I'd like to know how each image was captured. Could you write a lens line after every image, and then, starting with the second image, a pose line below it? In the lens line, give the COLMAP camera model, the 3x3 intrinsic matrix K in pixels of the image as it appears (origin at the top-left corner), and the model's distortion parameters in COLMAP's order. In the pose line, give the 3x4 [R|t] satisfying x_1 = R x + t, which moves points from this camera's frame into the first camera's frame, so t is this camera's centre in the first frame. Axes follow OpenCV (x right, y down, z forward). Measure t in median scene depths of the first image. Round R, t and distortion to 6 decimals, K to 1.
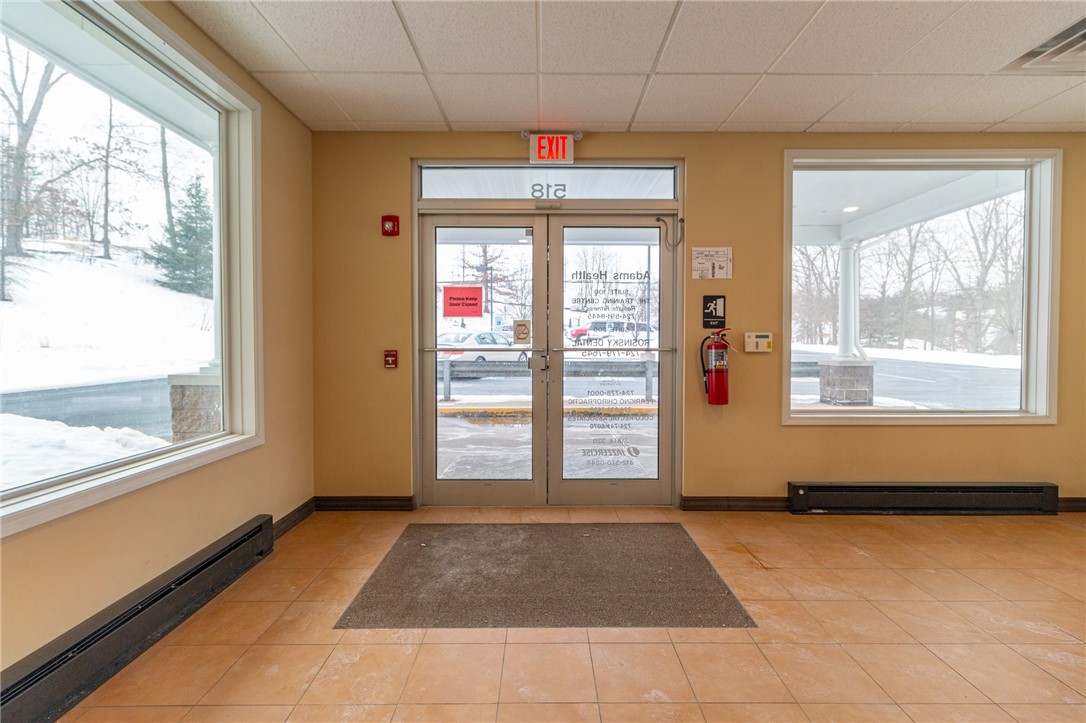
lens RADIAL K [[505.2, 0, 538.9], [0, 505.2, 354.7], [0, 0, 1]] dist [0.002614, -0.000551]
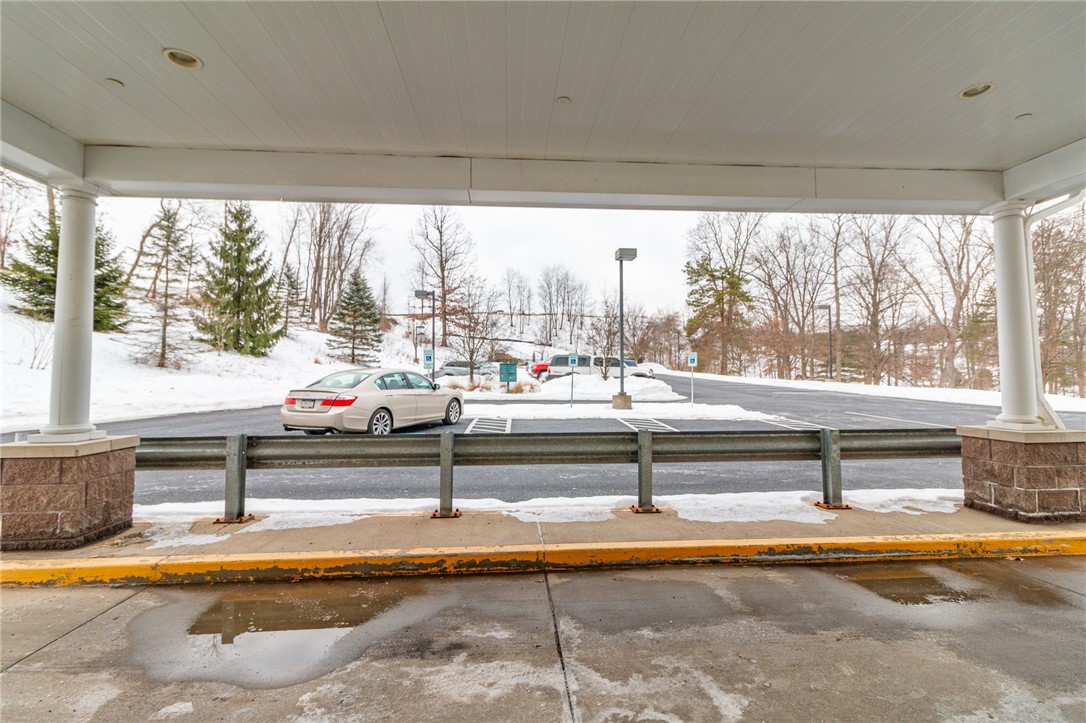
lens RADIAL K [[505.2, 0, 548.1], [0, 505.2, 365.9], [0, 0, 1]] dist [0.002614, -0.000551]
pose [[0.996248, -0.005392, 0.086377, 0.020740], [0.009294, 0.998951, -0.044836, -0.008977], [-0.086045, 0.045471, 0.995253, 0.136326]]
